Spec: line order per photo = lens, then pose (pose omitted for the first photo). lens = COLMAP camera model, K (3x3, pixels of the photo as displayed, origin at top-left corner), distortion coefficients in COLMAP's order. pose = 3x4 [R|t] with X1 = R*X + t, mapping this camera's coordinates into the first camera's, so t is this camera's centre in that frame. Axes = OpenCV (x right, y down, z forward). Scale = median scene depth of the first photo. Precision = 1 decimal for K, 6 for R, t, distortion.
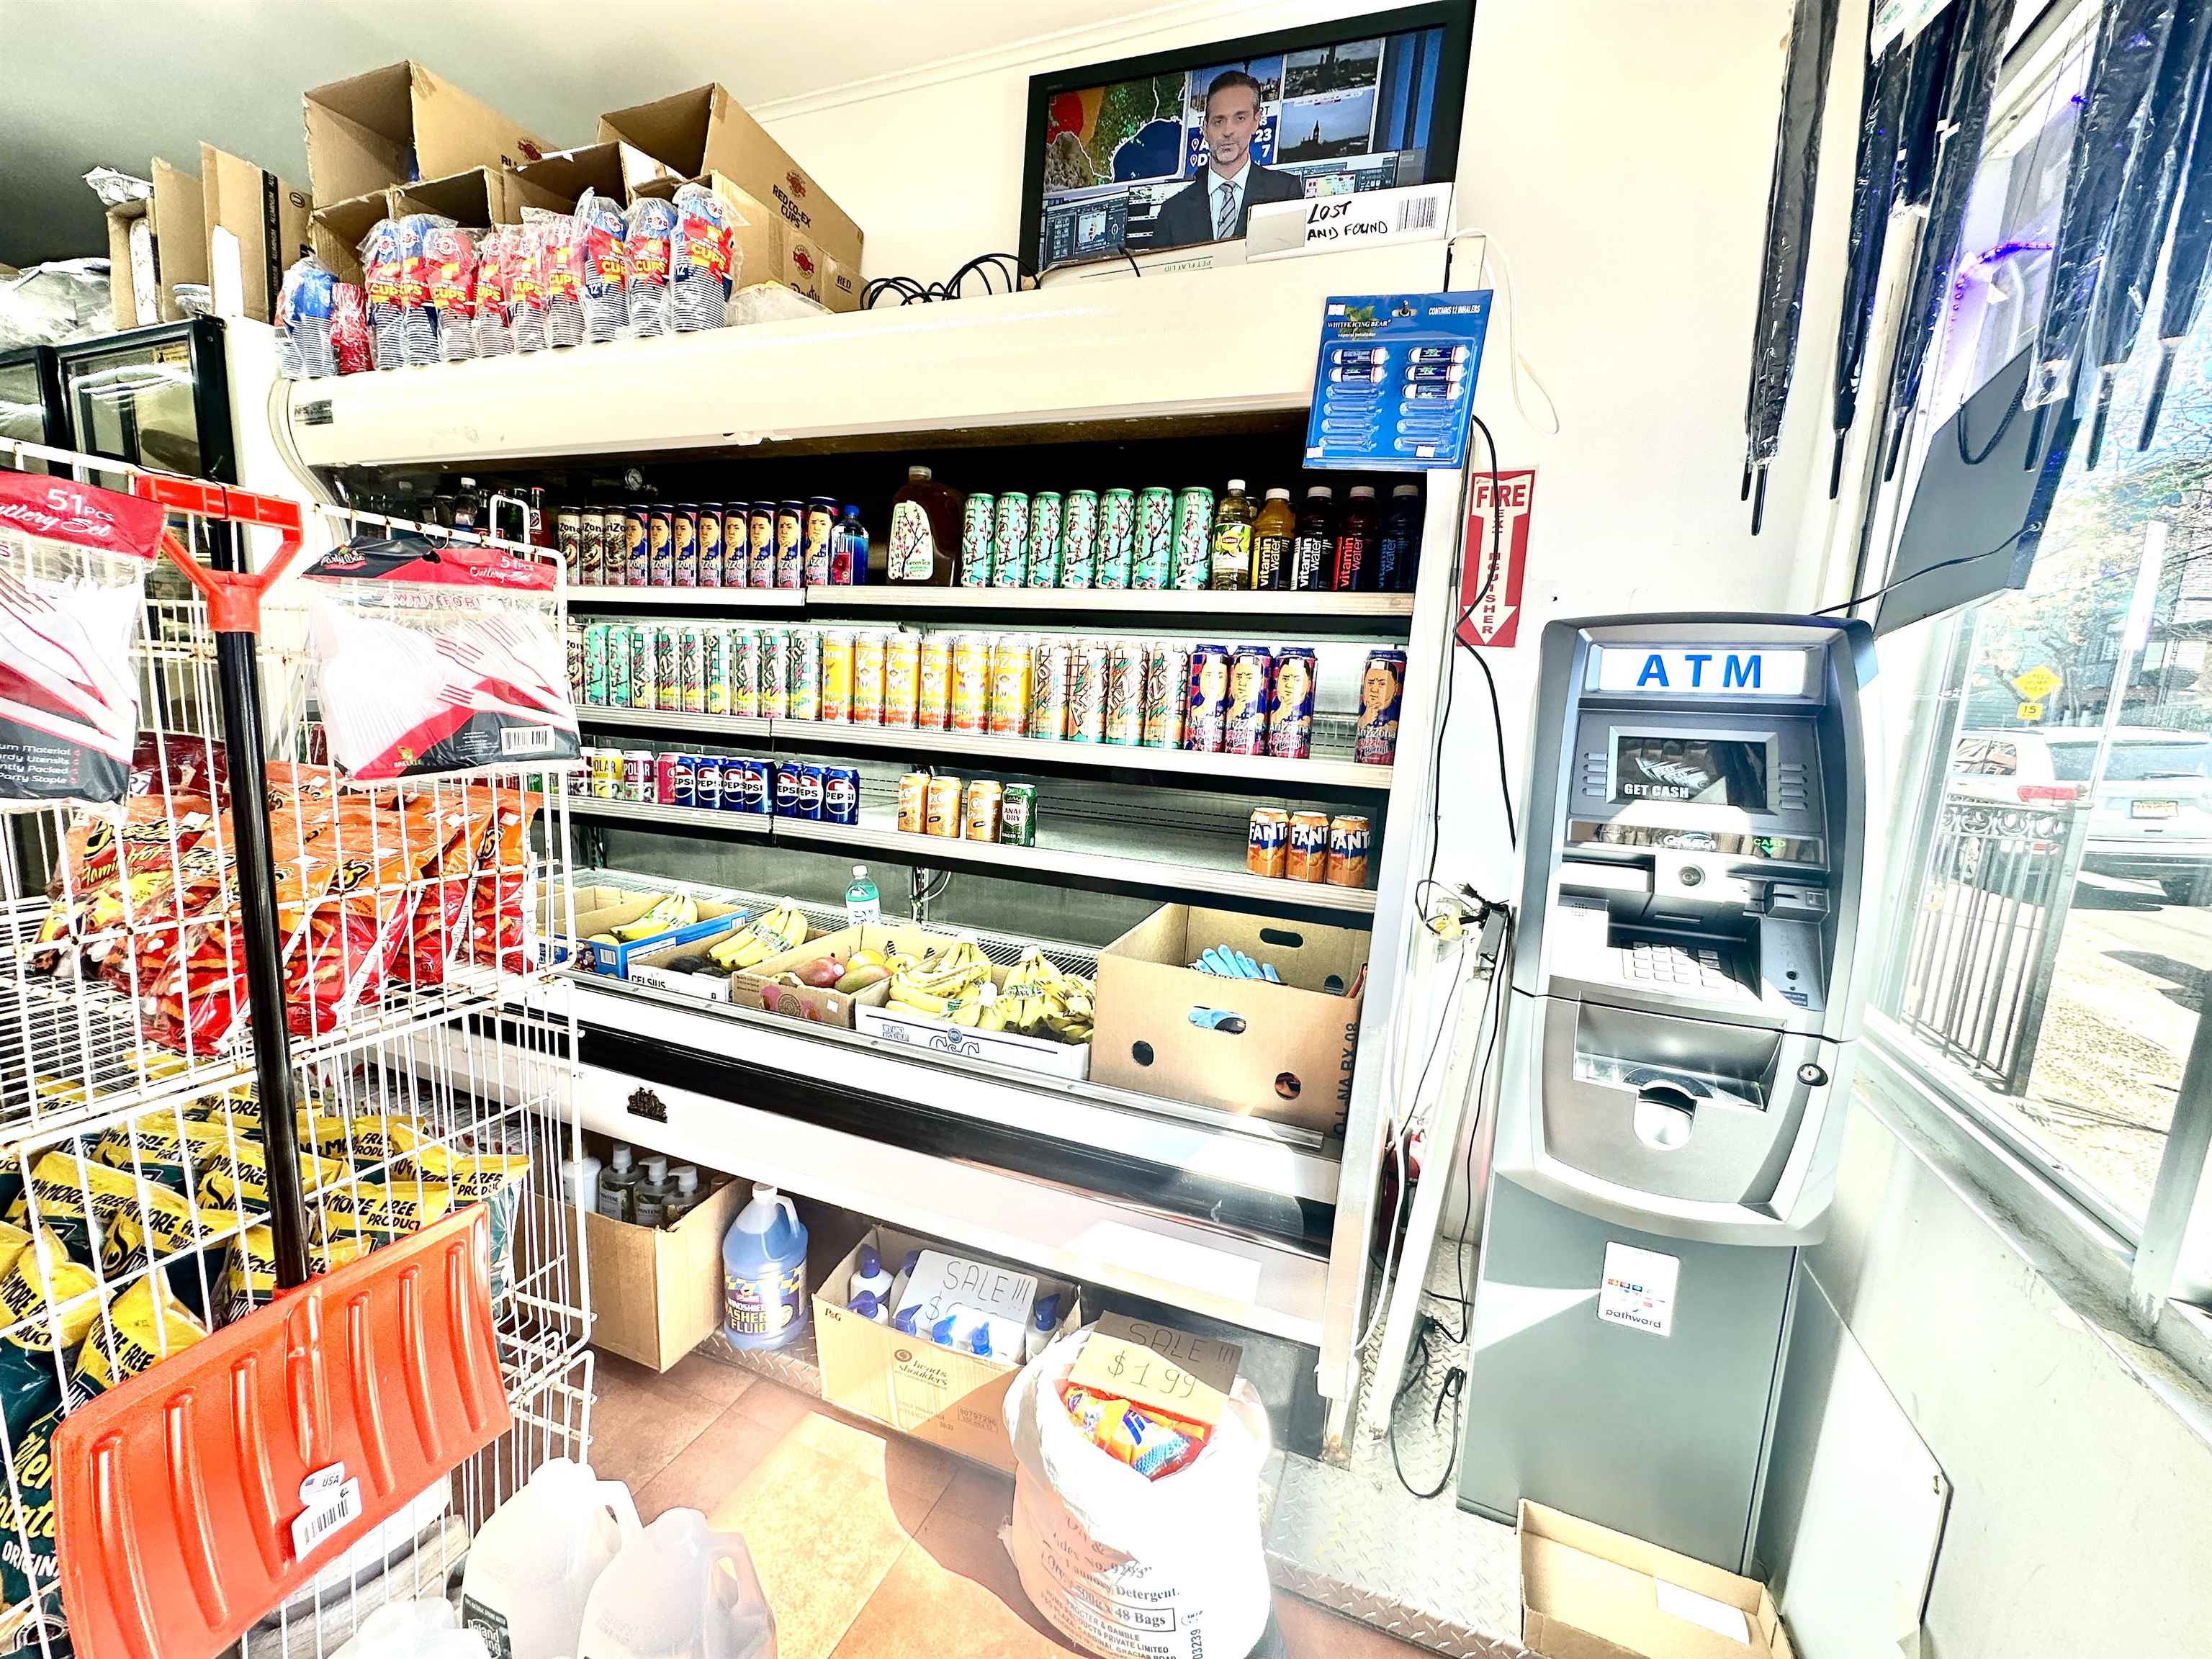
lens RADIAL K [[882.7, 0, 1106.4], [0, 882.7, 827.1], [0, 0, 1]] dist [-0.004113, 0.000938]
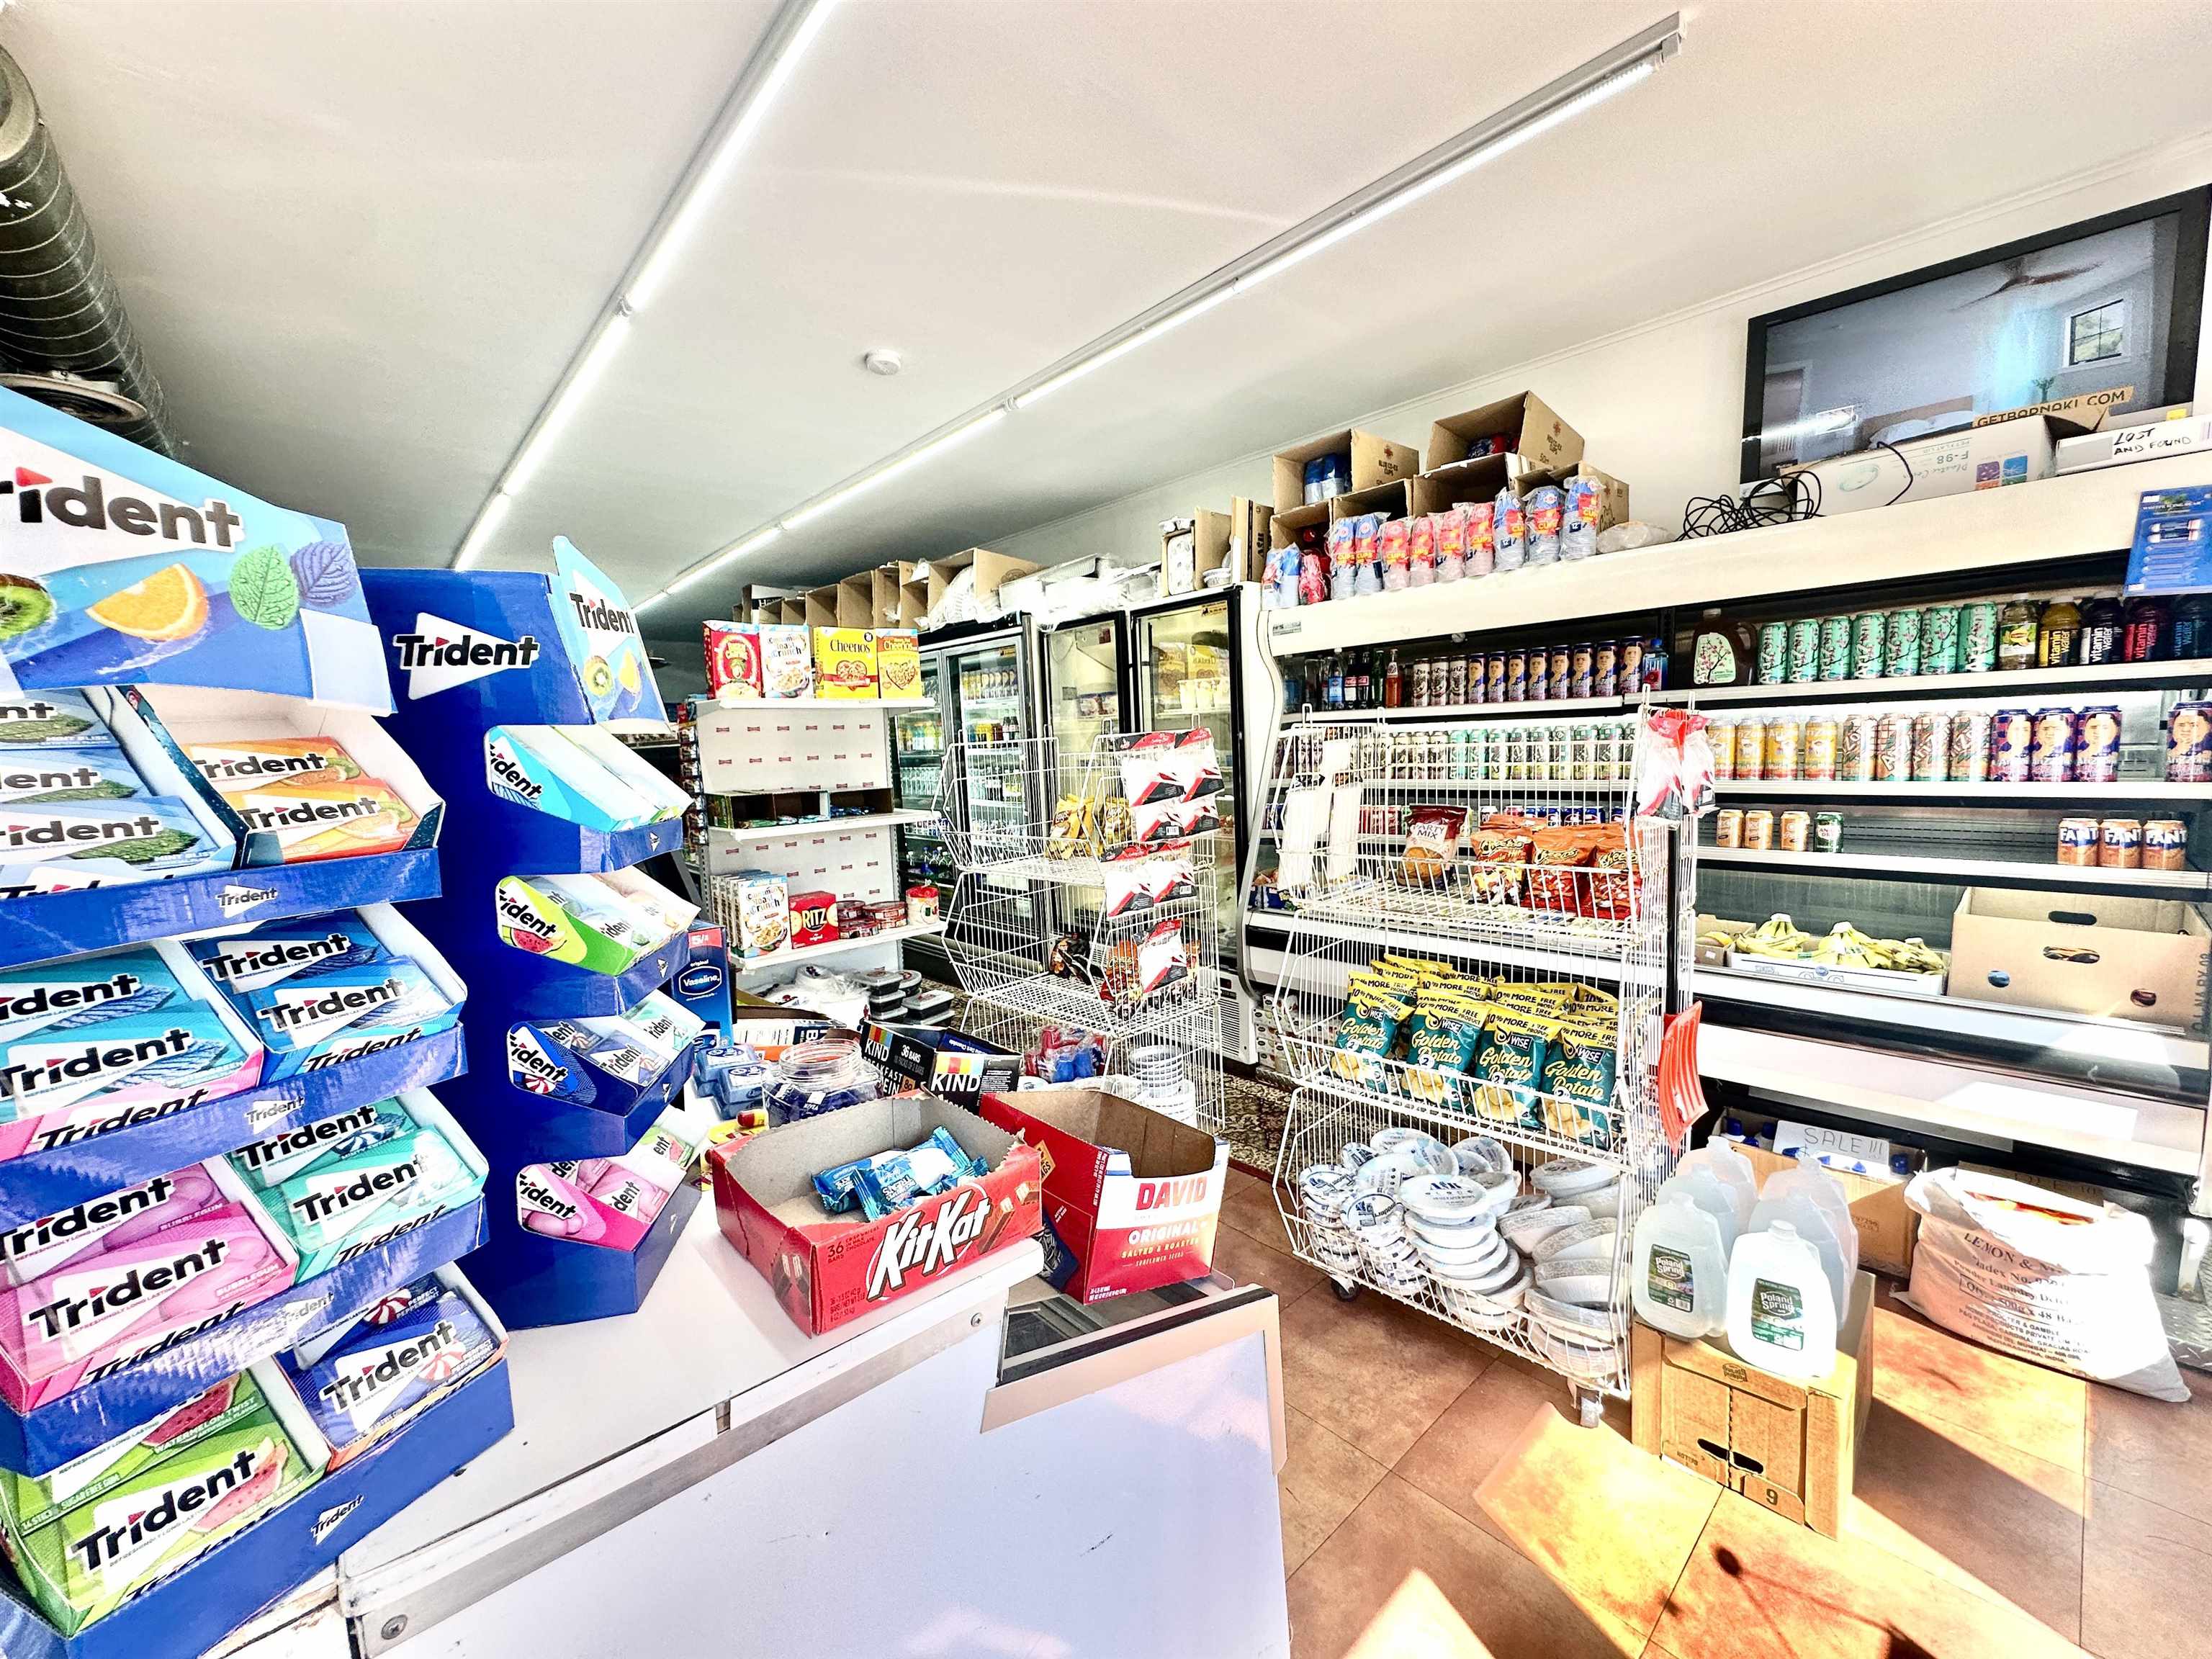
lens RADIAL K [[882.7, 0, 1106.4], [0, 882.7, 827.1], [0, 0, 1]] dist [-0.004113, 0.000938]
pose [[0.895349, -0.045912, -0.442992, -0.604282], [0.018427, 0.997639, -0.066151, 0.058941], [0.444984, 0.051065, 0.894082, -0.987033]]
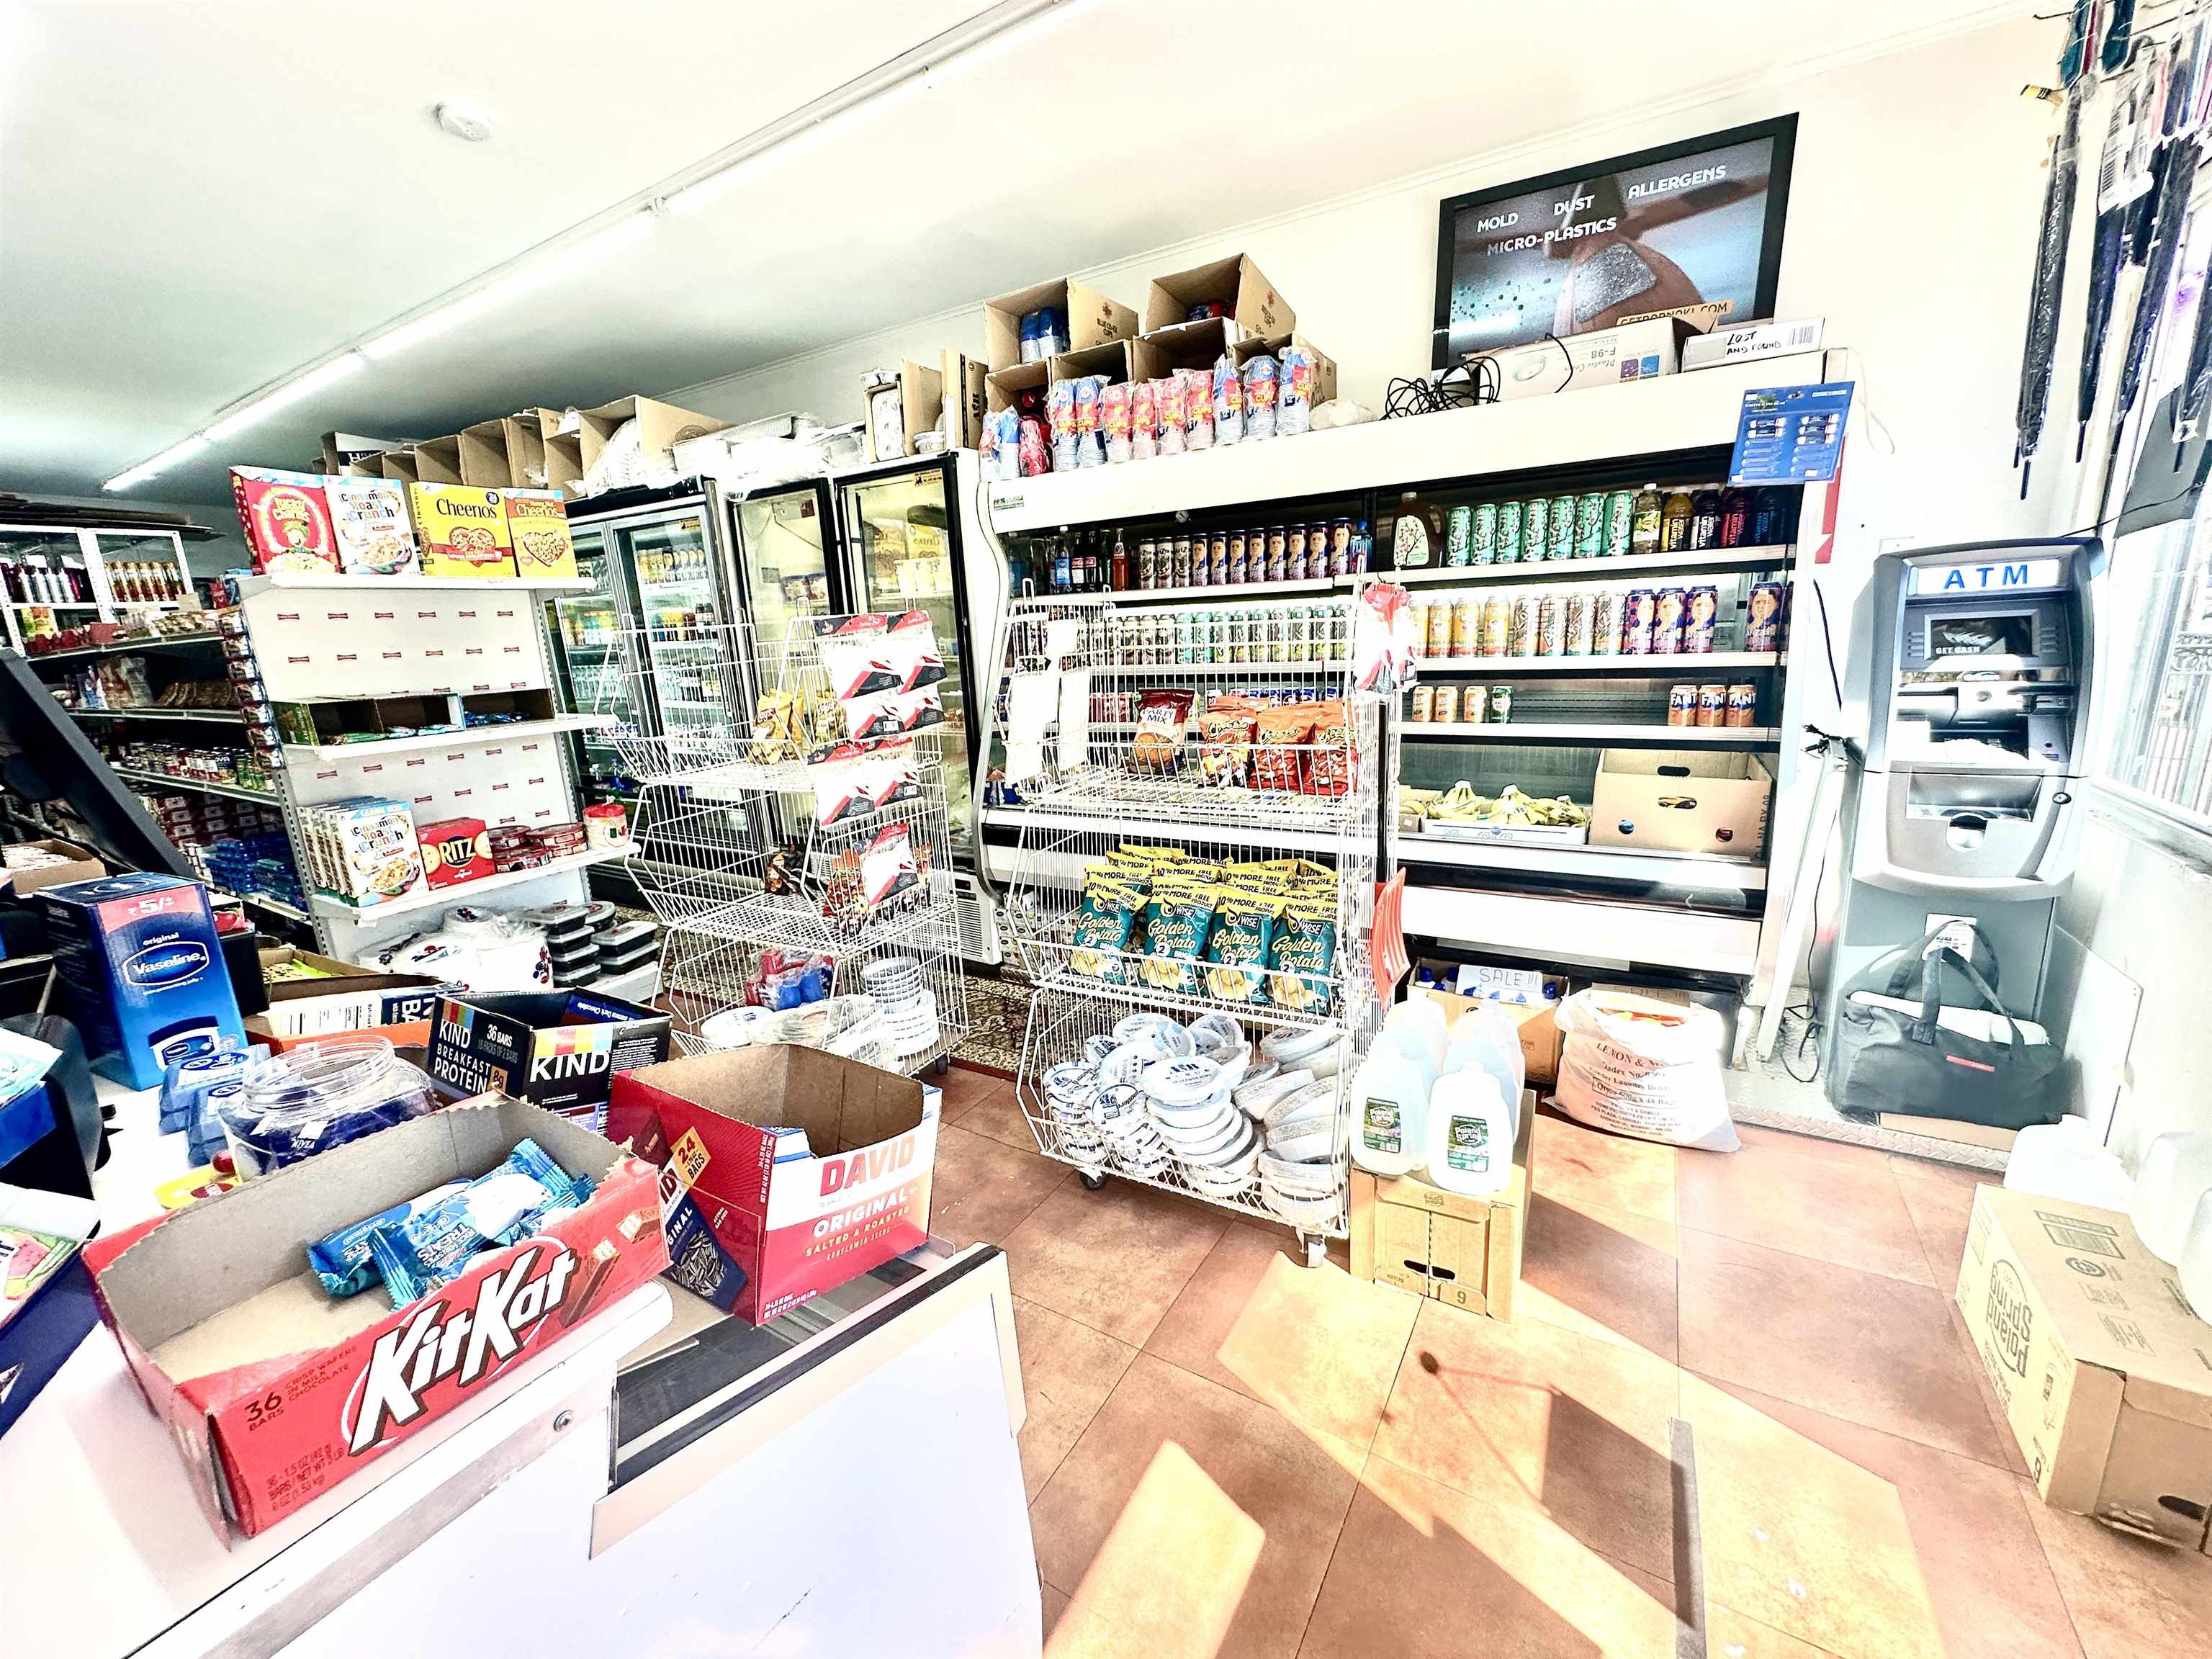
lens RADIAL K [[882.7, 0, 1106.4], [0, 882.7, 827.1], [0, 0, 1]] dist [-0.004113, 0.000938]
pose [[0.982113, -0.060651, -0.178258, -0.614776], [0.072928, 0.995337, 0.063141, 0.061546], [0.173597, -0.075011, 0.981956, -0.851564]]
